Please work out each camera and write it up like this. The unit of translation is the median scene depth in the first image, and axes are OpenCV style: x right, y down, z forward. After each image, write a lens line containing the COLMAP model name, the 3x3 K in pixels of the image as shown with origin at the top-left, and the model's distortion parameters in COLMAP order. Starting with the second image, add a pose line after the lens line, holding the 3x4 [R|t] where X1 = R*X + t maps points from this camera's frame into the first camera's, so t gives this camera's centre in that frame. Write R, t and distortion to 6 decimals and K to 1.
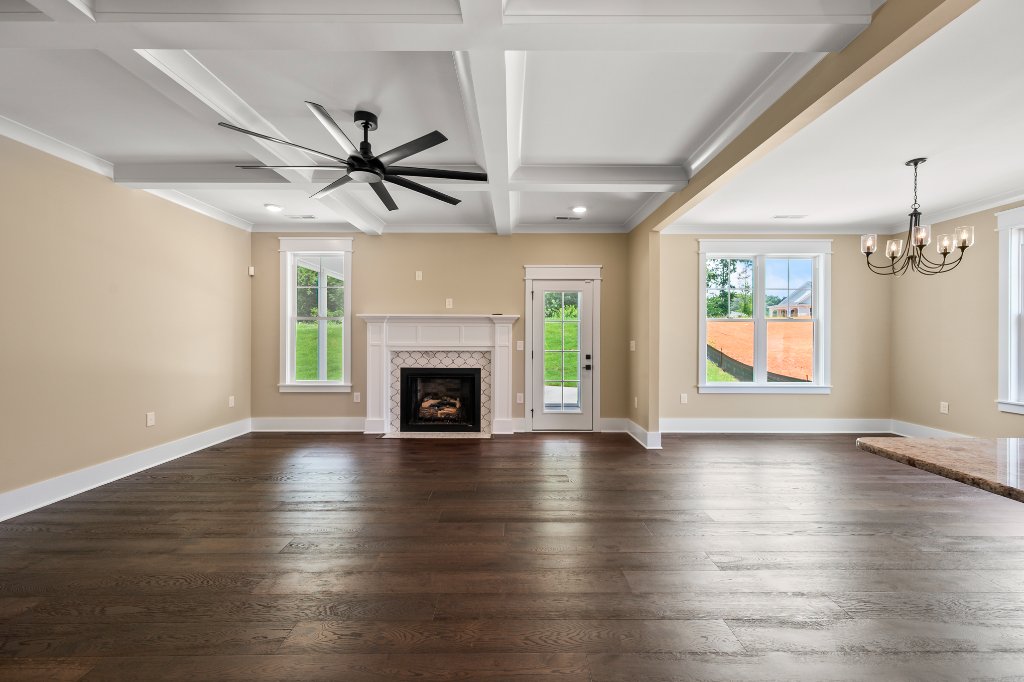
lens RADIAL K [[401.5, 0, 511.5], [0, 401.5, 339.7], [0, 0, 1]] dist [-0.000820, 0.000445]
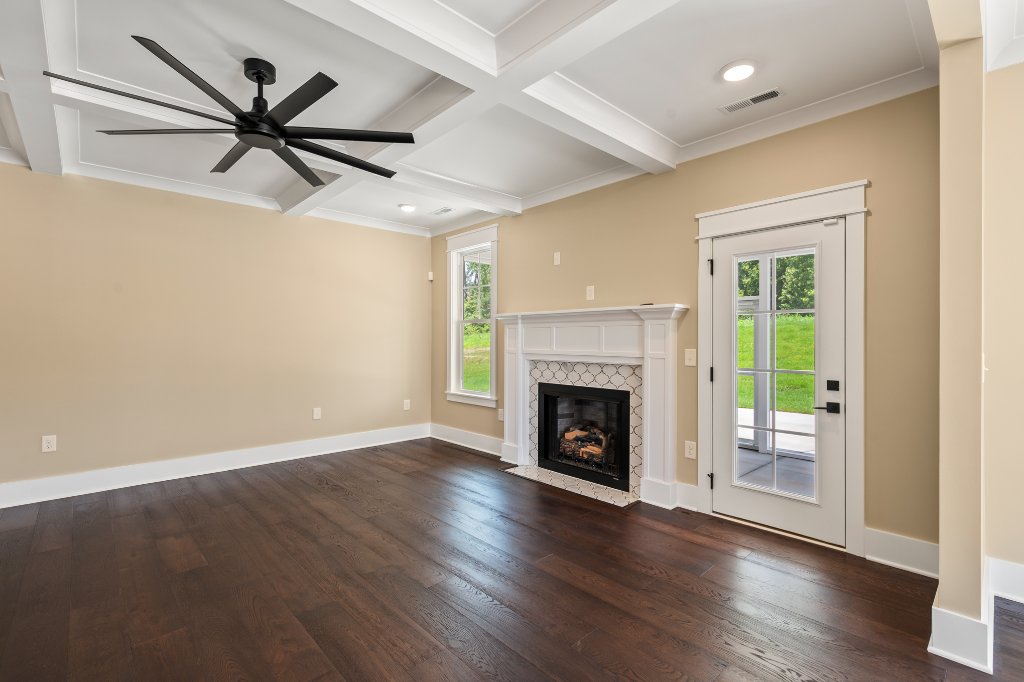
lens RADIAL K [[455.0, 0, 518.7], [0, 455.0, 341.8], [0, 0, 1]] dist [0.002605, -0.000180]
pose [[0.687756, -0.000331, -0.725942, 0.324084], [-0.005101, 0.999973, -0.005288, -0.002425], [0.725924, 0.007340, 0.687736, 0.379657]]
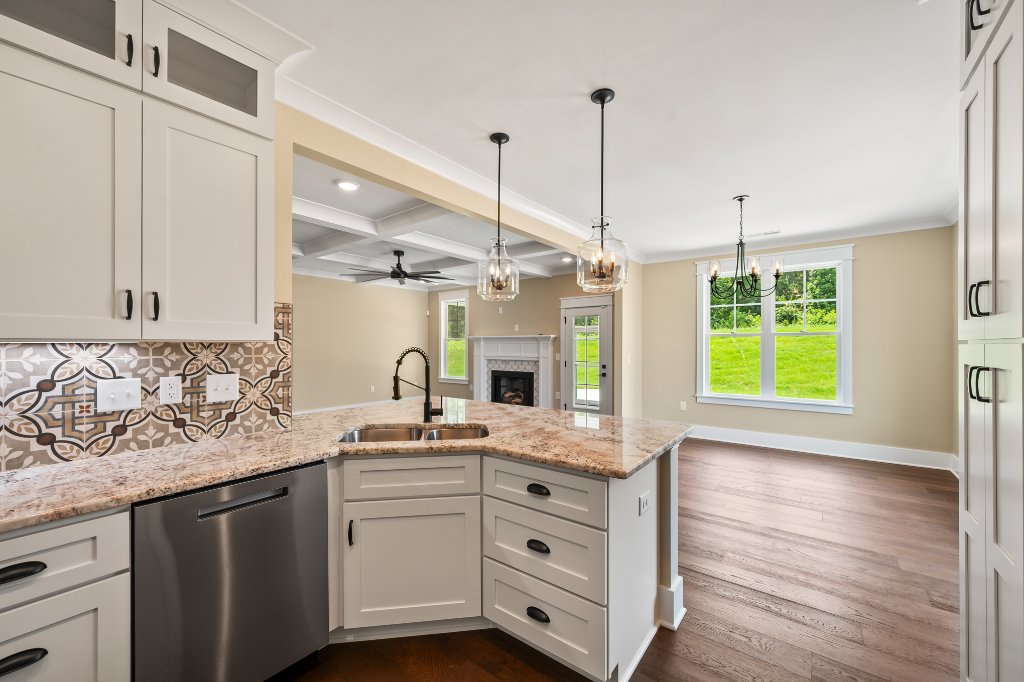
lens RADIAL K [[401.5, 0, 516.0], [0, 401.5, 349.1], [0, 0, 1]] dist [-0.000820, 0.000445]
pose [[0.794158, -0.000078, -0.607711, 0.746030], [-0.002609, 0.999990, -0.003538, -0.007013], [0.607705, 0.004395, 0.794150, -0.178839]]
